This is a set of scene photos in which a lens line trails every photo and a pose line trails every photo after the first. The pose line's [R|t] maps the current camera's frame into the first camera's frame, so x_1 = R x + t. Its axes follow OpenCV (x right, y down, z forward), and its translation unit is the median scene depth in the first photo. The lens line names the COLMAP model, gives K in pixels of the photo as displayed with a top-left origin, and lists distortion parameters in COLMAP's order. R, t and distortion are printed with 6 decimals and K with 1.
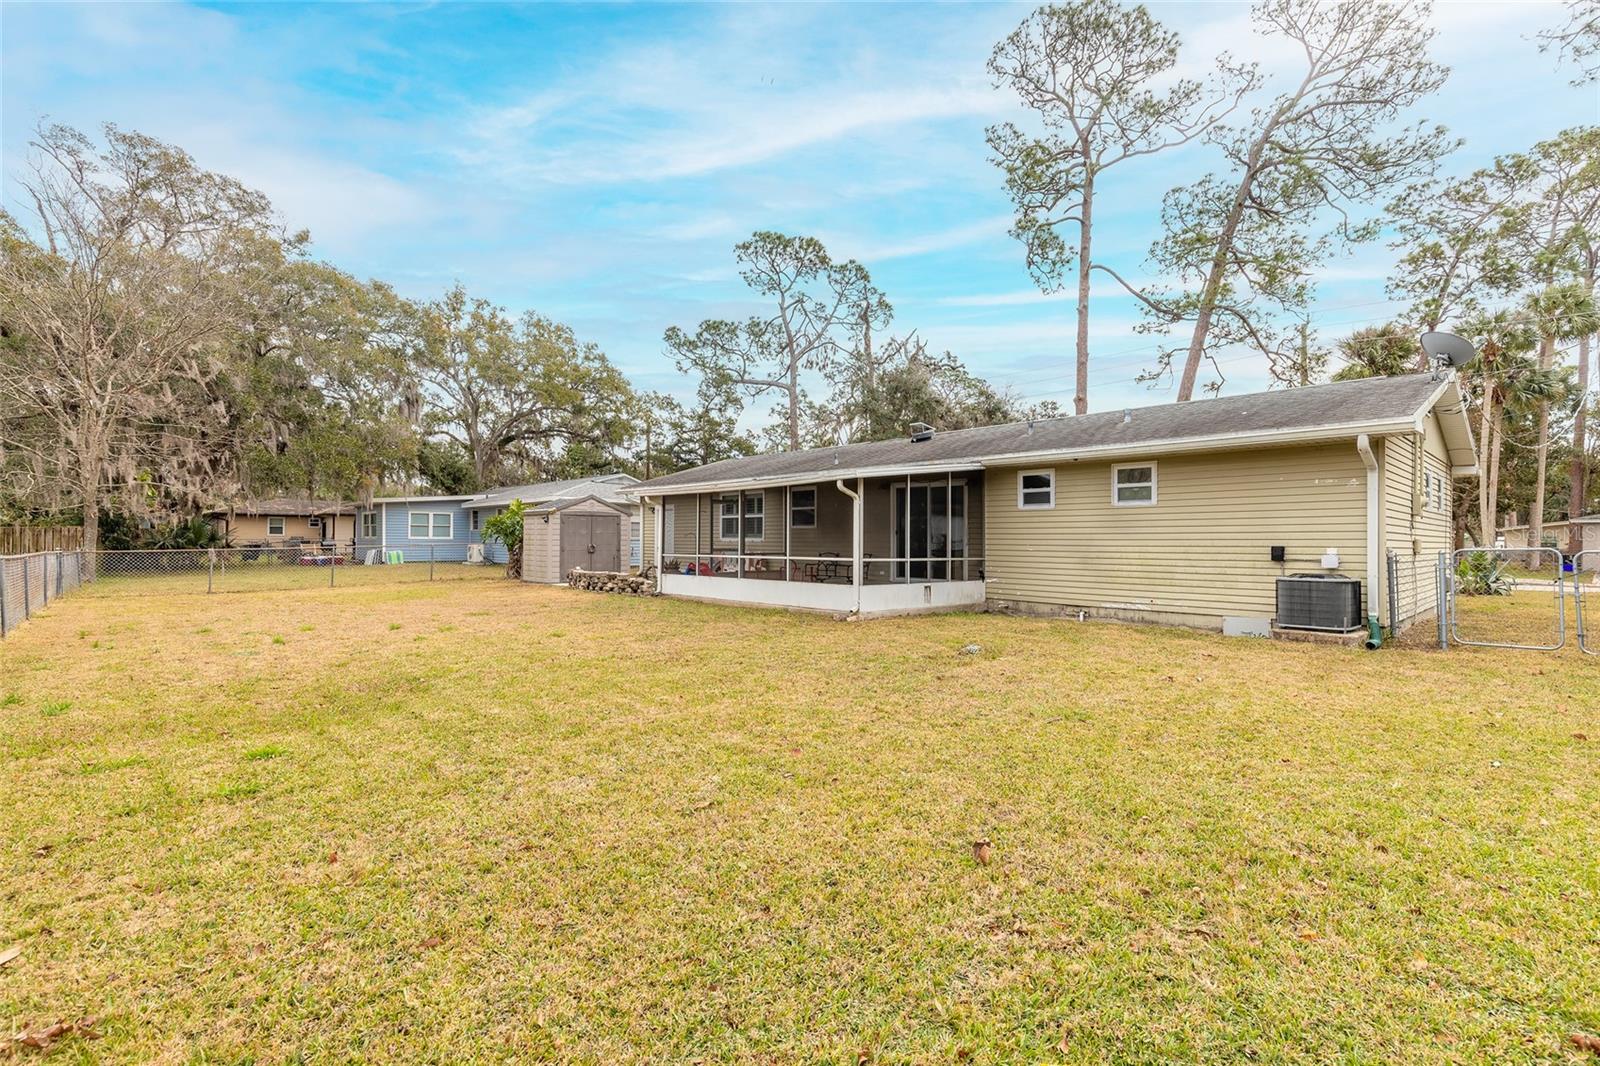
lens RADIAL K [[725.2, 0, 794.7], [0, 725.2, 536.8], [0, 0, 1]] dist [0.004698, 0.001228]
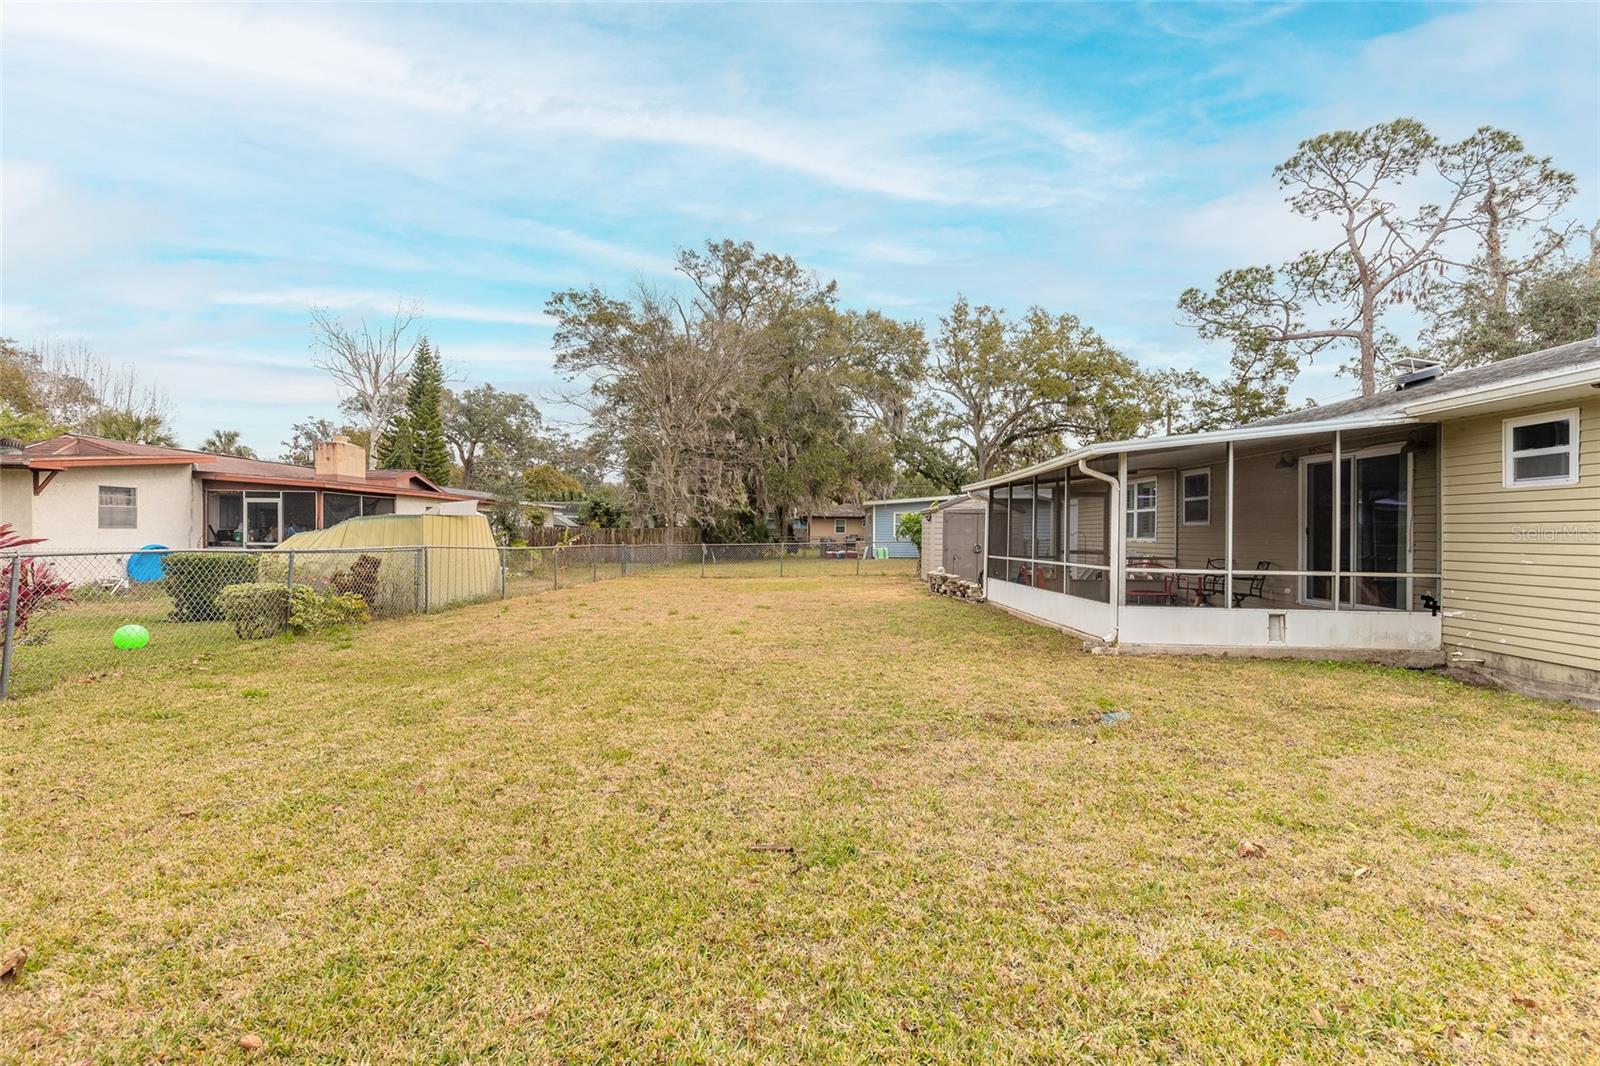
lens RADIAL K [[725.2, 0, 797.7], [0, 725.2, 535.3], [0, 0, 1]] dist [0.004698, 0.001228]
pose [[0.722161, 0.003250, -0.691718, 0.092953], [-0.003354, 0.999994, 0.001197, -0.000393], [0.691717, 0.001455, 0.722167, 0.069840]]
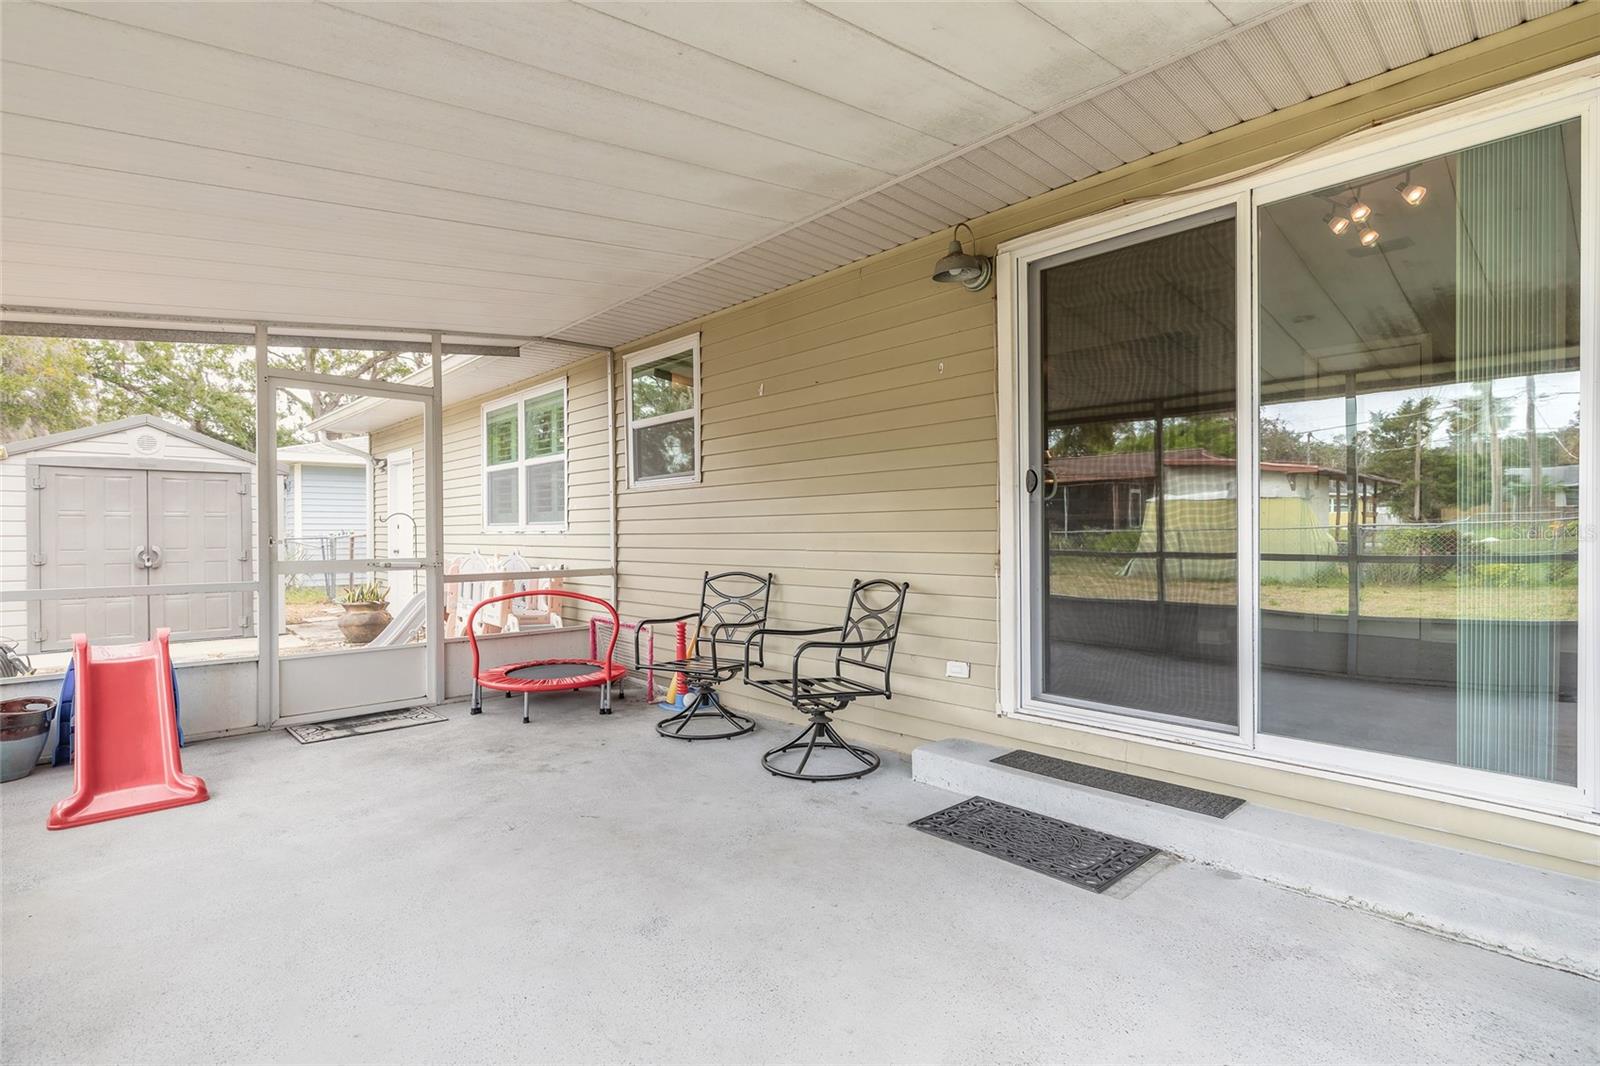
lens RADIAL K [[736.0, 0, 794.7], [0, 736.0, 538.3], [0, 0, 1]] dist [-0.005322, -0.000361]
pose [[0.999921, -0.012521, 0.001166, 0.025939], [0.012505, 0.999838, 0.012963, 0.002504], [-0.001328, -0.012948, 0.999915, 0.279285]]
